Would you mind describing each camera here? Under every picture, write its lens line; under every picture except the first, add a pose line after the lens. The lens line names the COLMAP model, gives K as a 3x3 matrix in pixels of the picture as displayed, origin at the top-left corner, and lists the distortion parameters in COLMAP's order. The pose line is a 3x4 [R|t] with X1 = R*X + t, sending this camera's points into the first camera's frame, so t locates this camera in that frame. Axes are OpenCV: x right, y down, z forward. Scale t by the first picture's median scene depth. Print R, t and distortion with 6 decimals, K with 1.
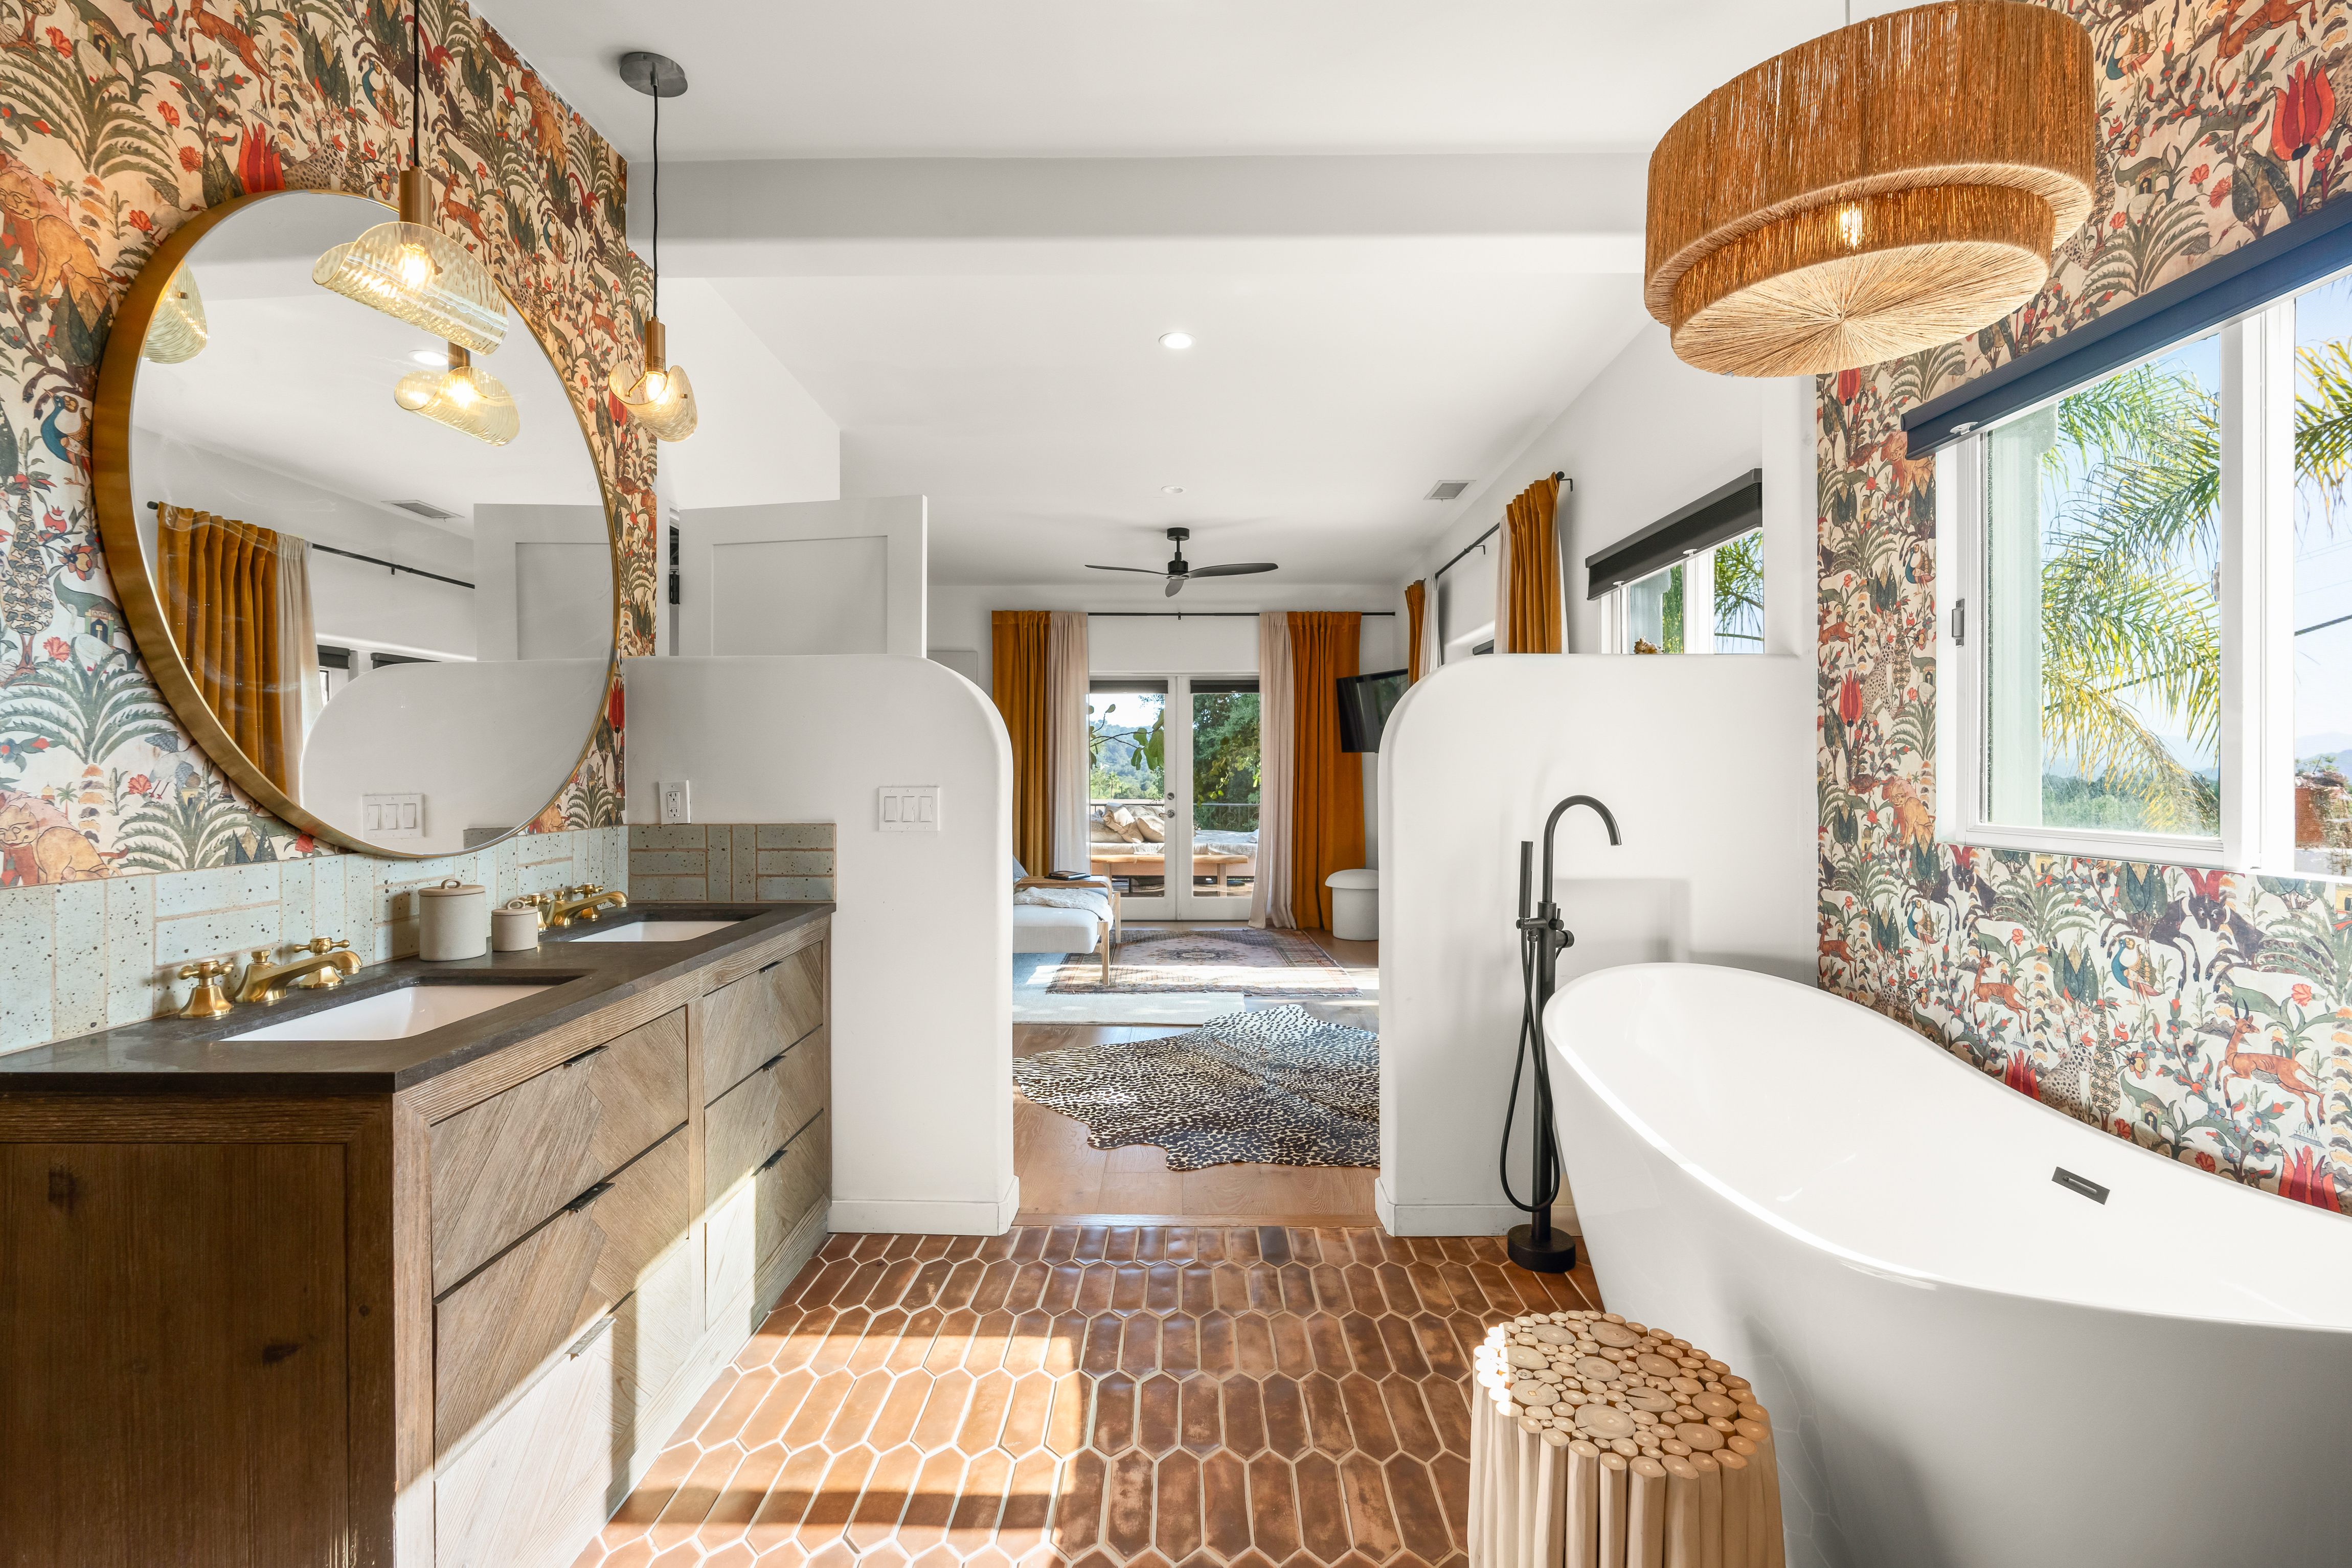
lens RADIAL K [[1038.4, 0, 1176.5], [0, 1038.4, 778.0], [0, 0, 1]] dist [-0.003365, 0.000659]
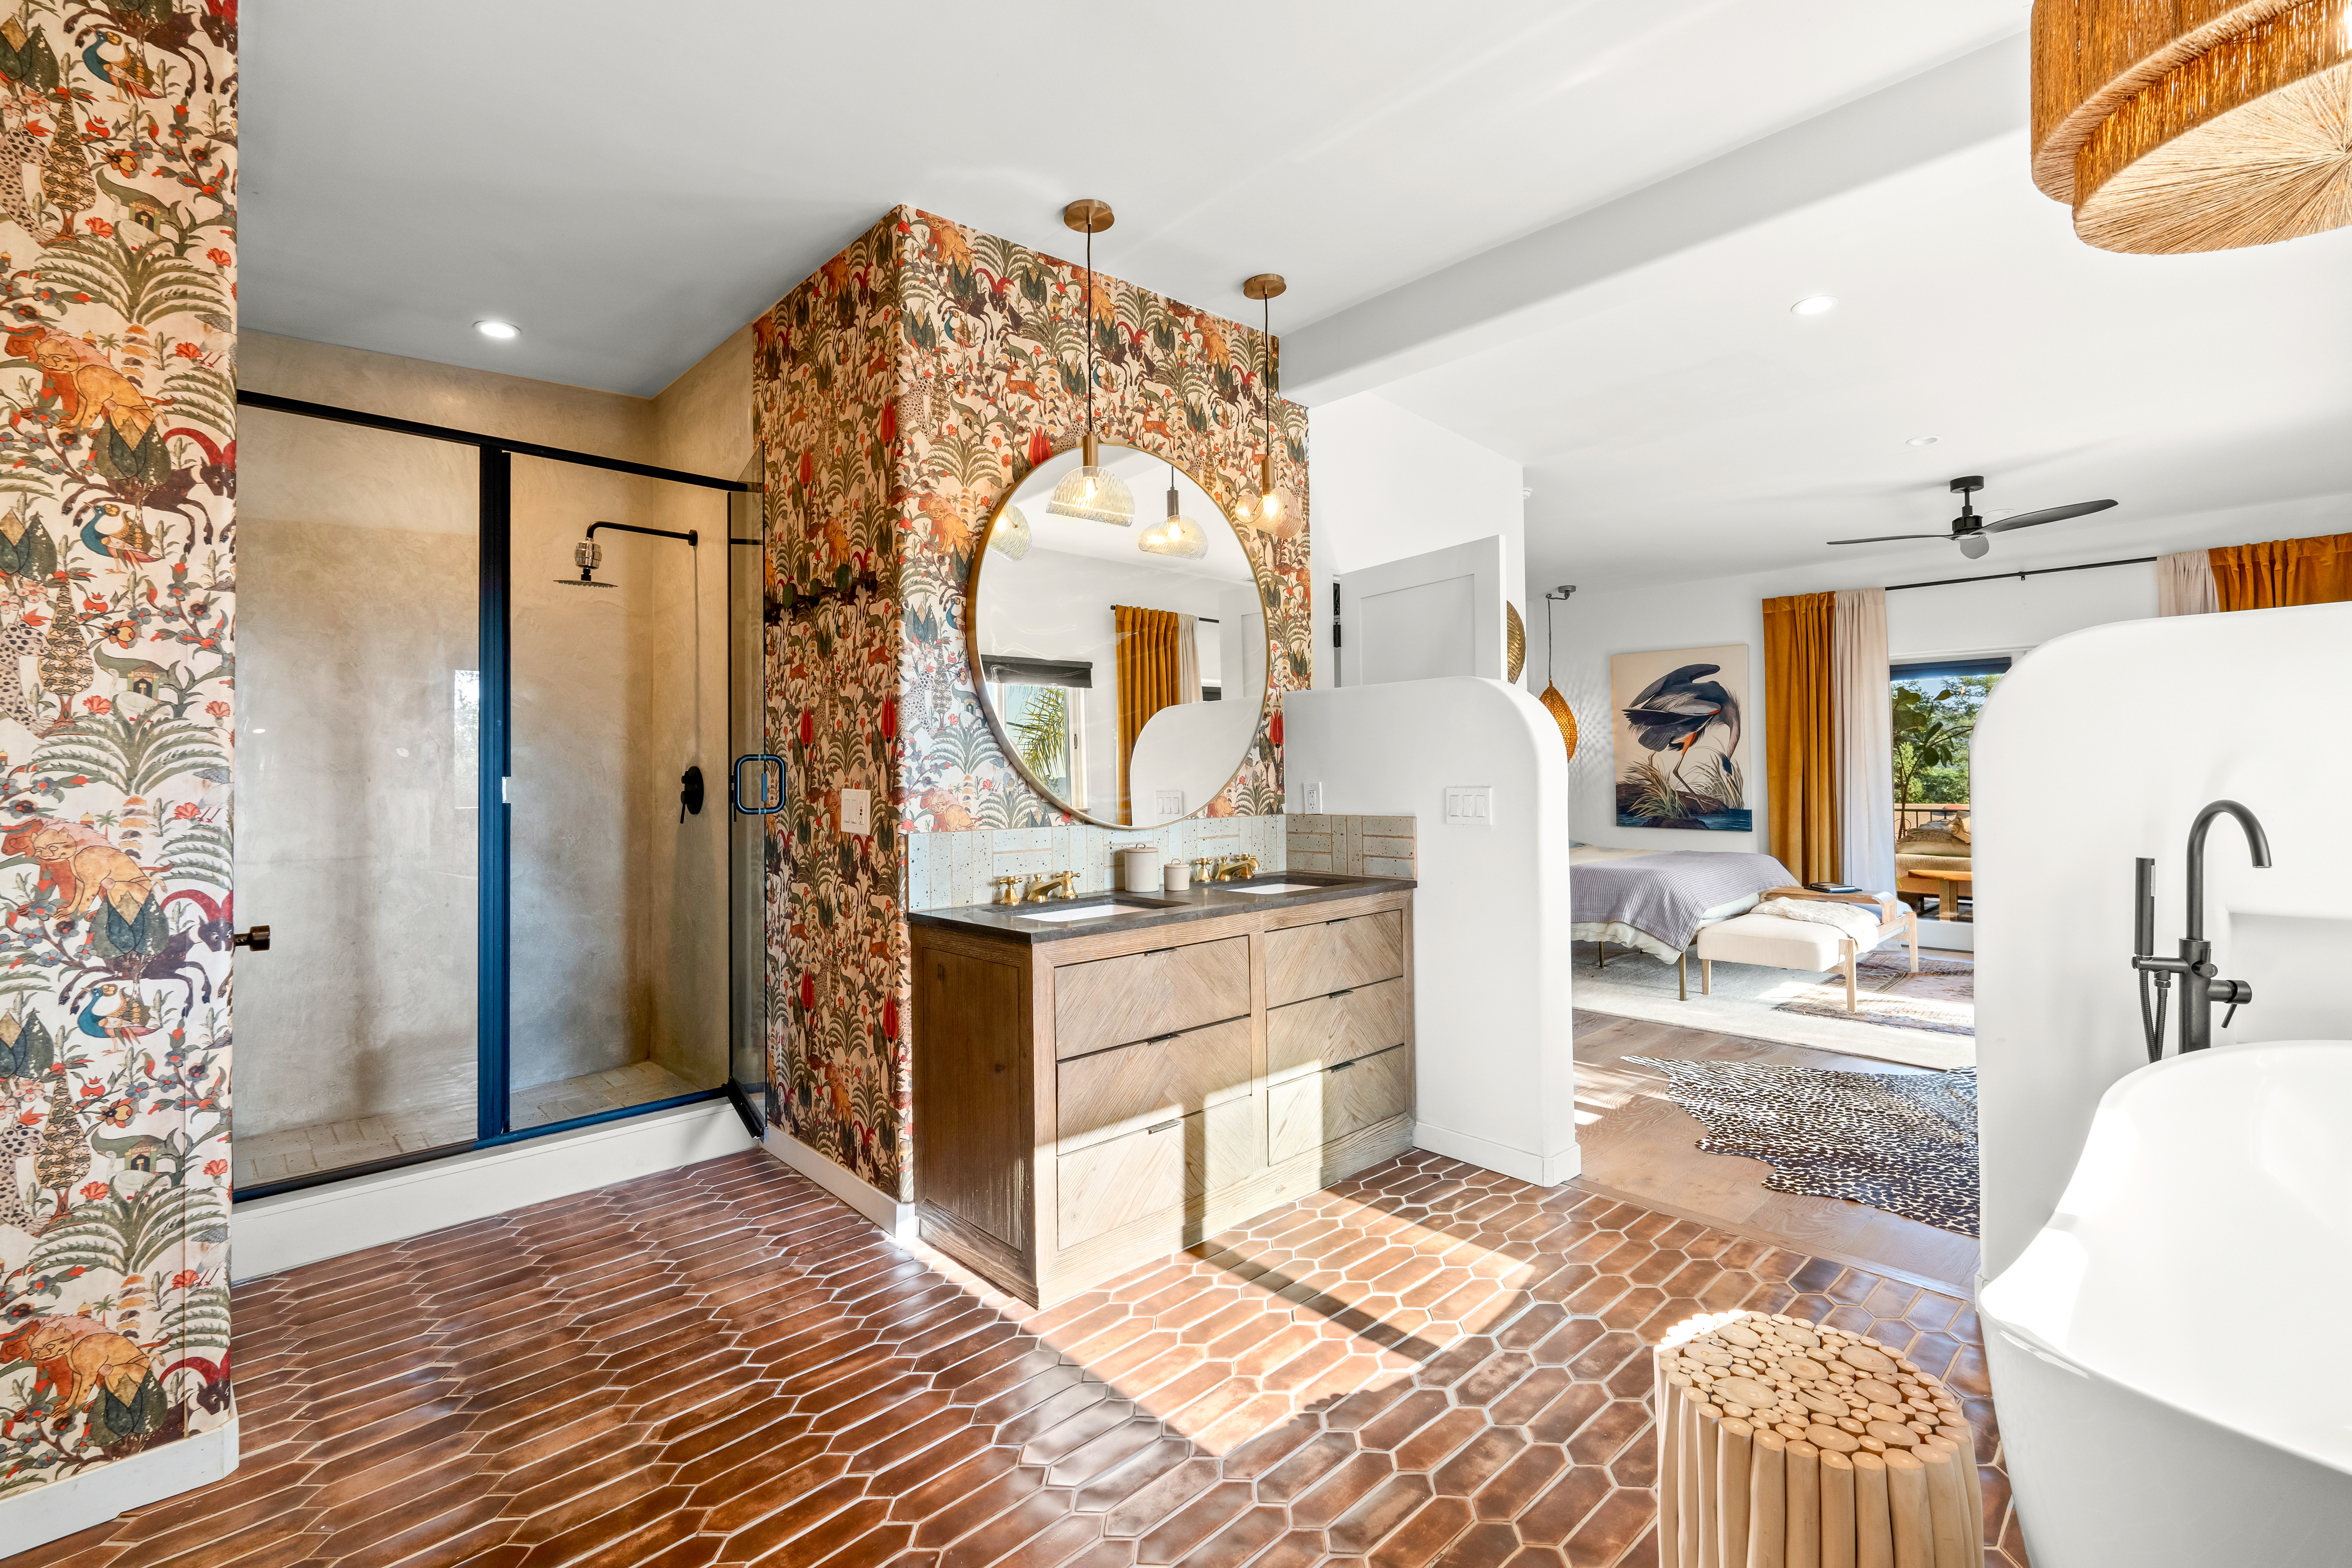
lens RADIAL K [[1038.4, 0, 1180.1], [0, 1038.4, 779.0], [0, 0, 1]] dist [-0.003365, 0.000659]
pose [[0.698954, -0.002816, -0.715161, 0.424961], [0.002713, 0.999995, -0.001286, -0.000105], [0.715161, -0.001041, 0.698959, -0.079413]]
